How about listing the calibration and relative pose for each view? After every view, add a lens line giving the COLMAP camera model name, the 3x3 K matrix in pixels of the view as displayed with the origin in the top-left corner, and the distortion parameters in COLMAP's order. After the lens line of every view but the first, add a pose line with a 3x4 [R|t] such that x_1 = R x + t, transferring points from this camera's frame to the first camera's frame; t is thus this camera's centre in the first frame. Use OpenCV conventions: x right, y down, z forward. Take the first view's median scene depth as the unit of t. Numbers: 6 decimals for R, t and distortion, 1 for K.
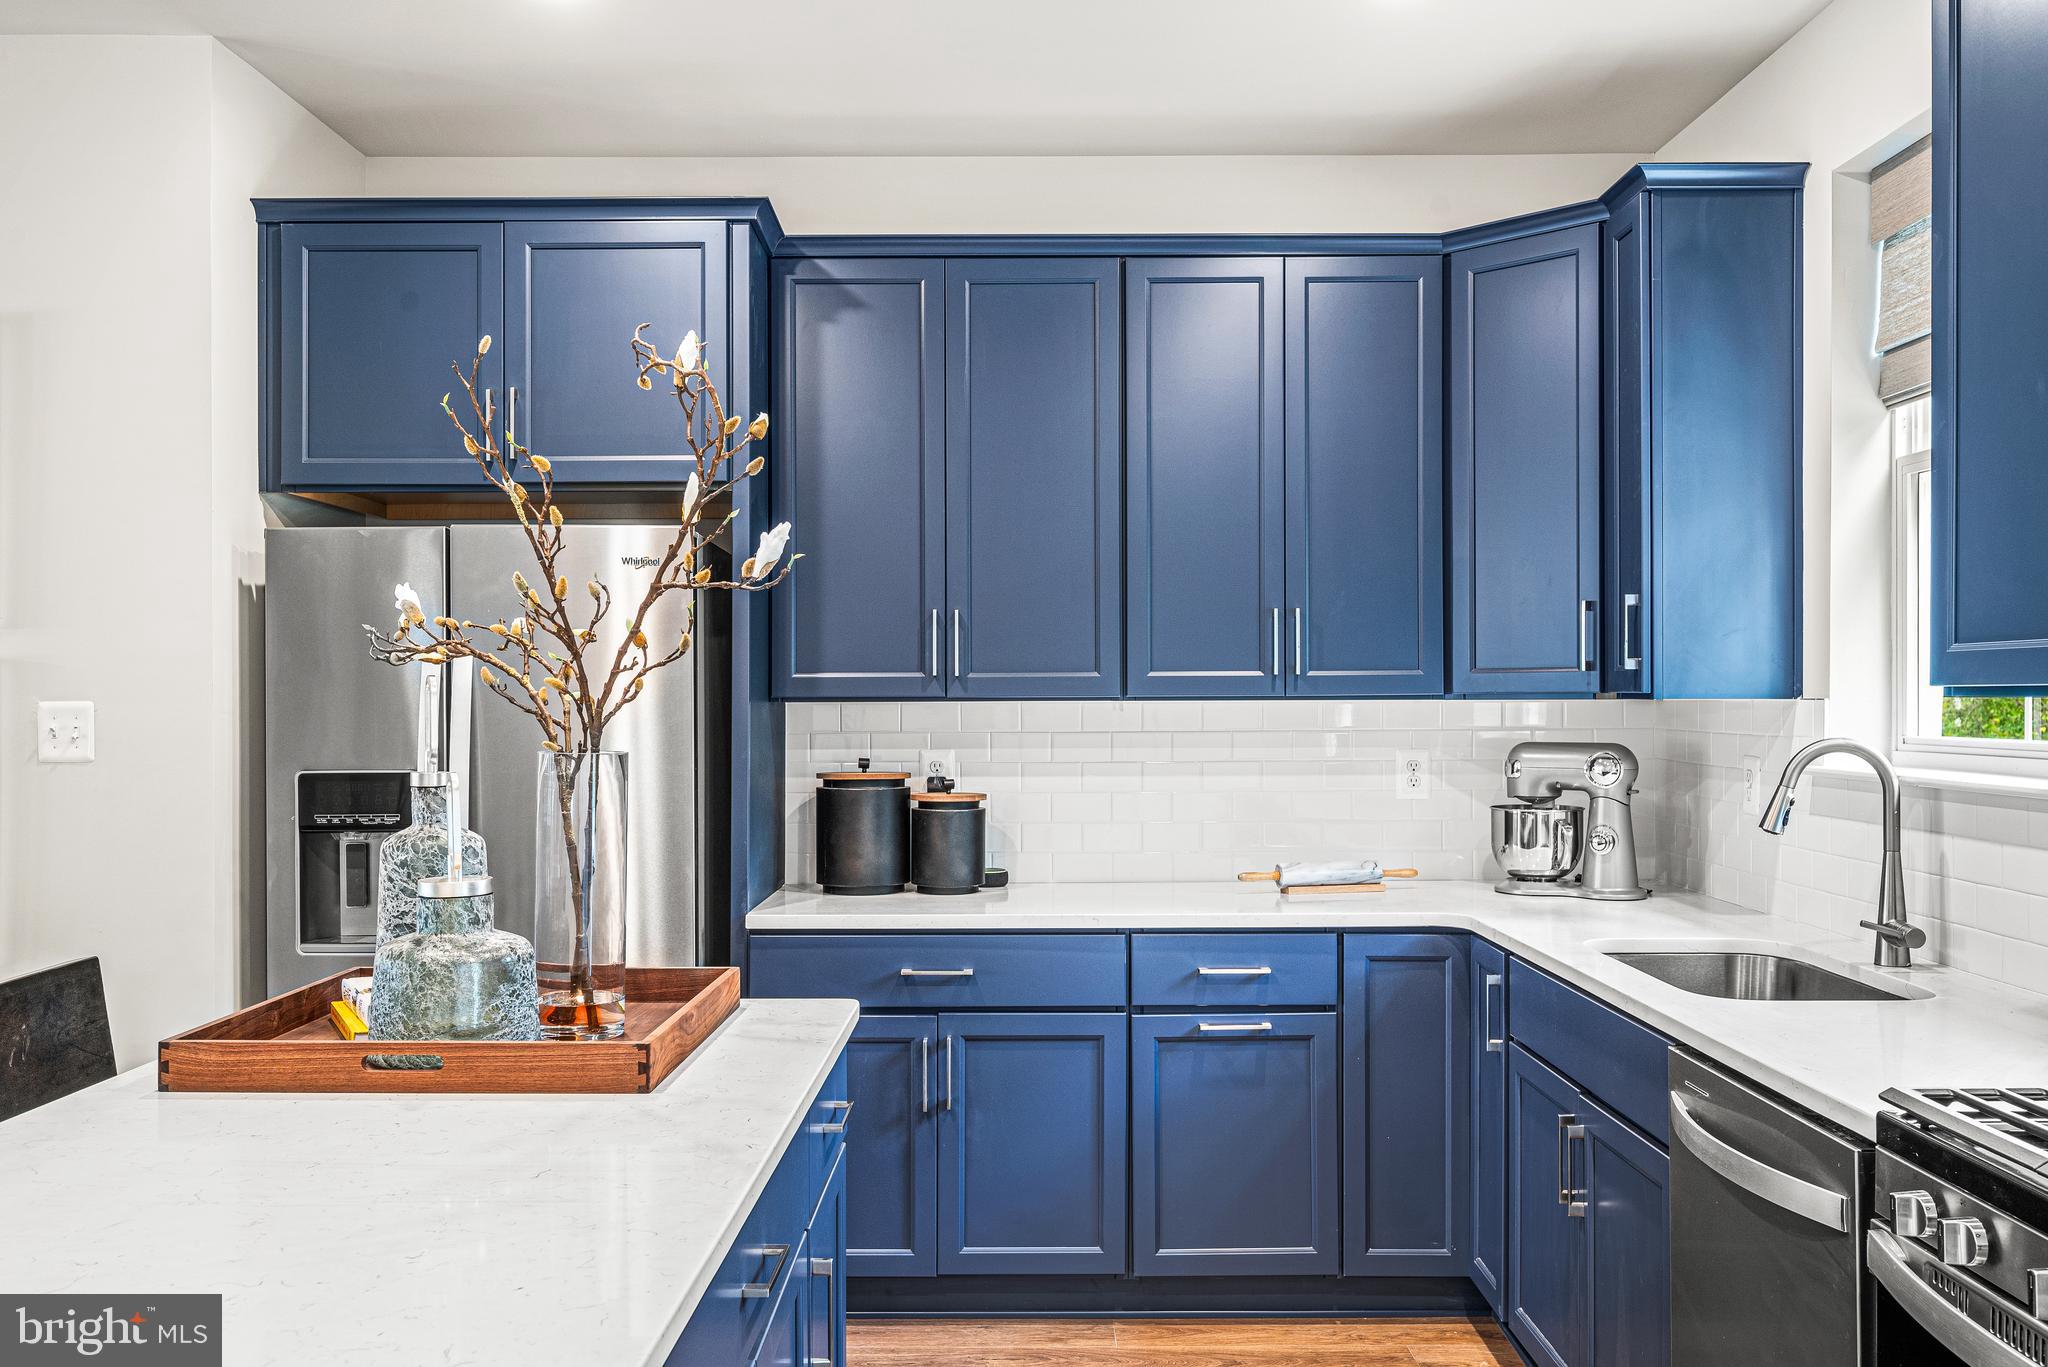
lens RADIAL K [[1772.5, 0, 1034.6], [0, 1772.5, 691.2], [0, 0, 1]] dist [0.017645, 0.005909]
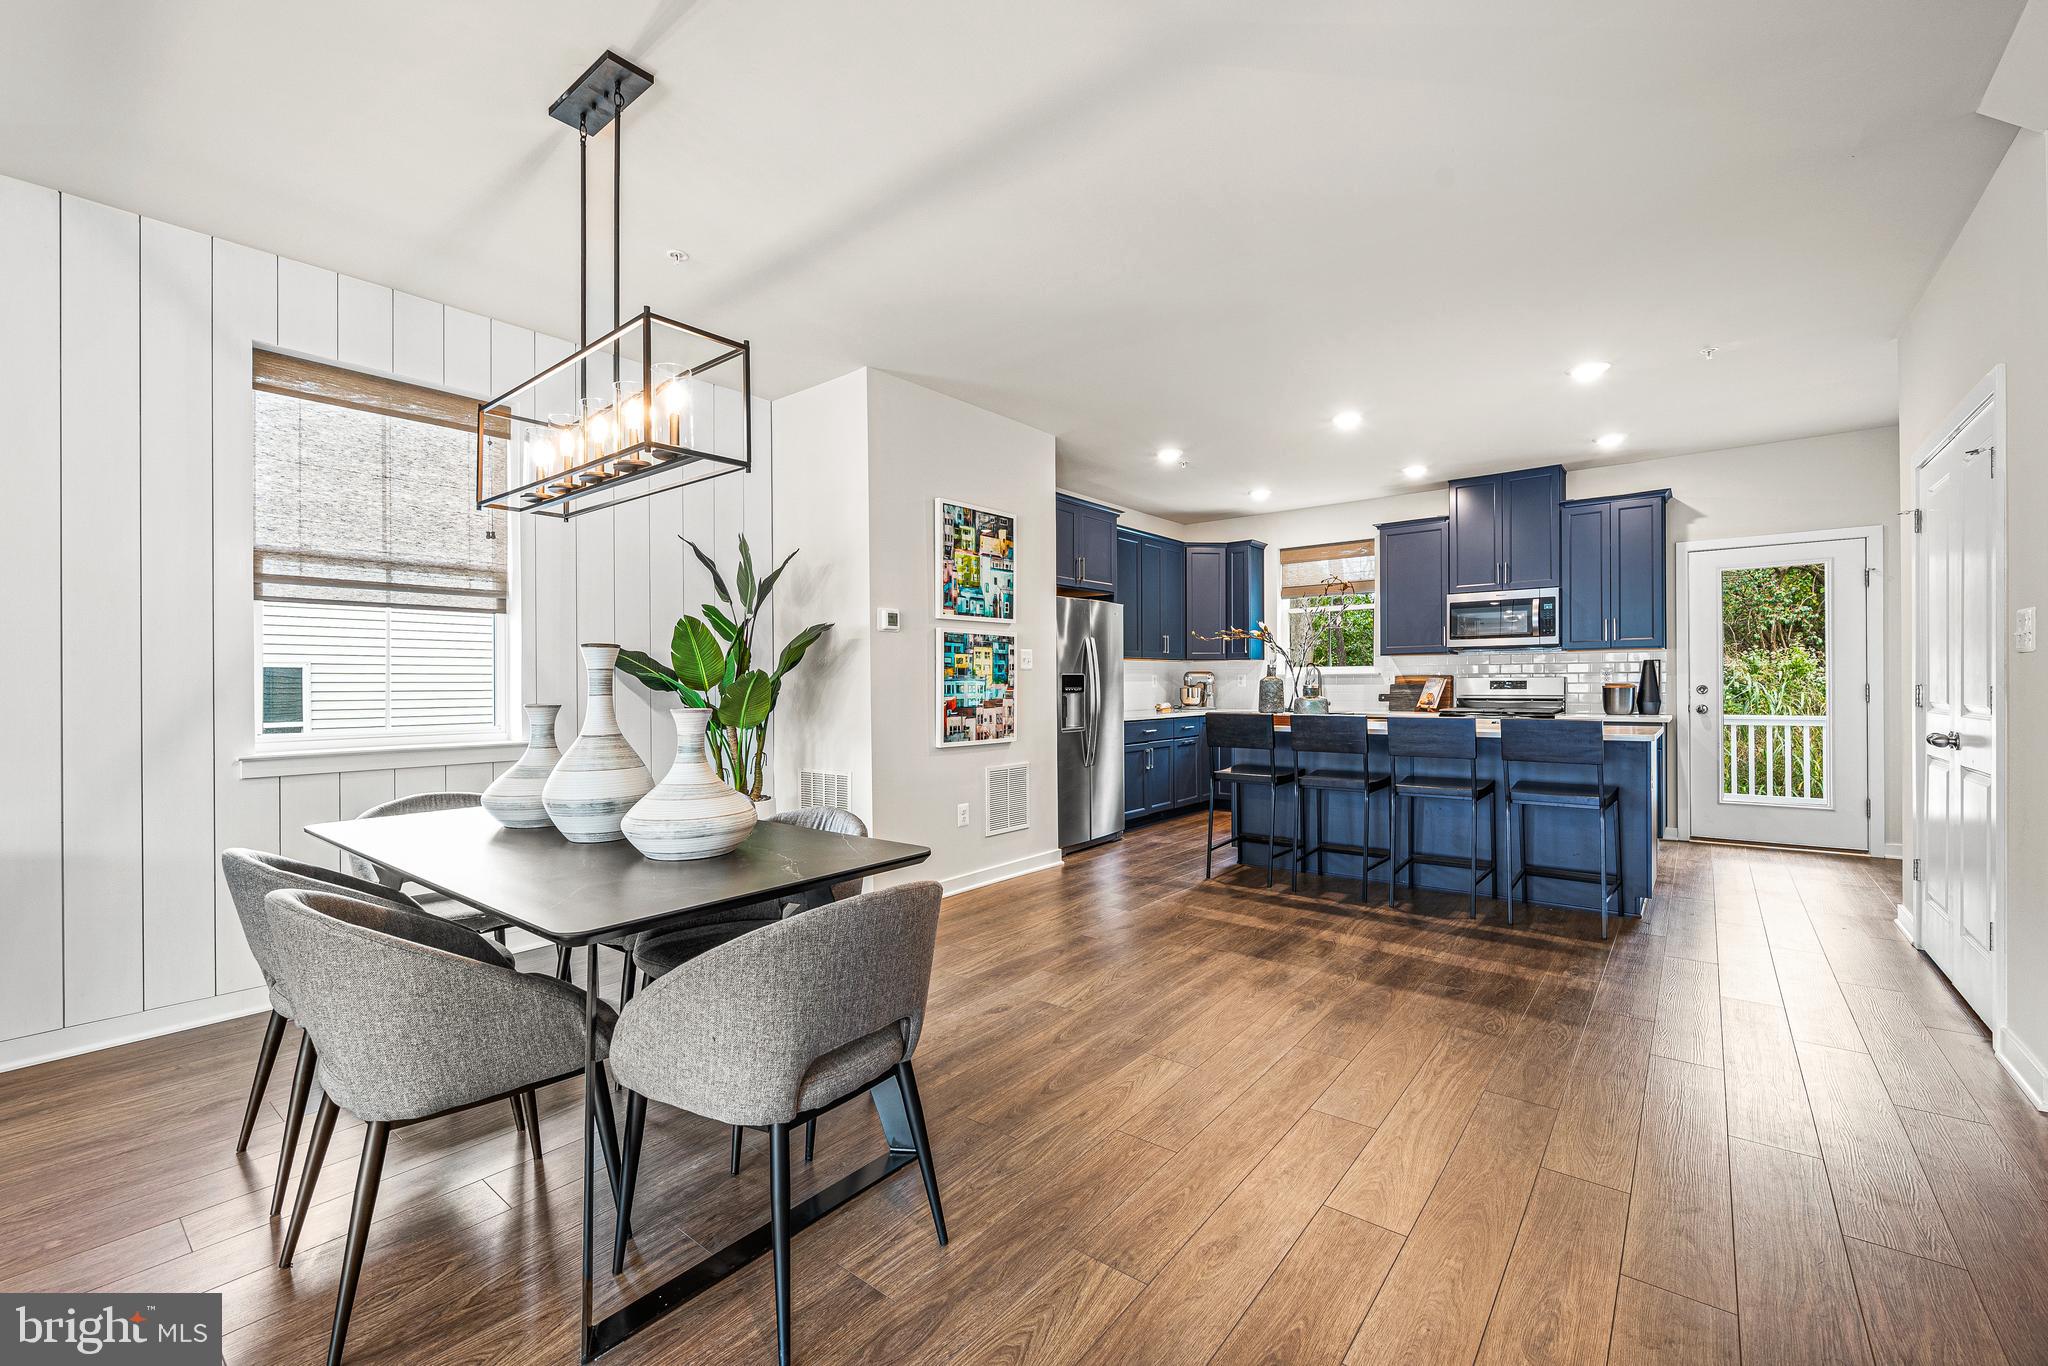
lens RADIAL K [[837.8, 0, 1019.2], [0, 837.8, 689.5], [0, 0, 1]] dist [-0.020491, 0.000107]
pose [[0.630845, -0.006611, 0.775881, -1.471682], [0.004197, 0.999978, 0.005109, 0.059027], [-0.775898, 0.000033, 0.630859, 0.111338]]
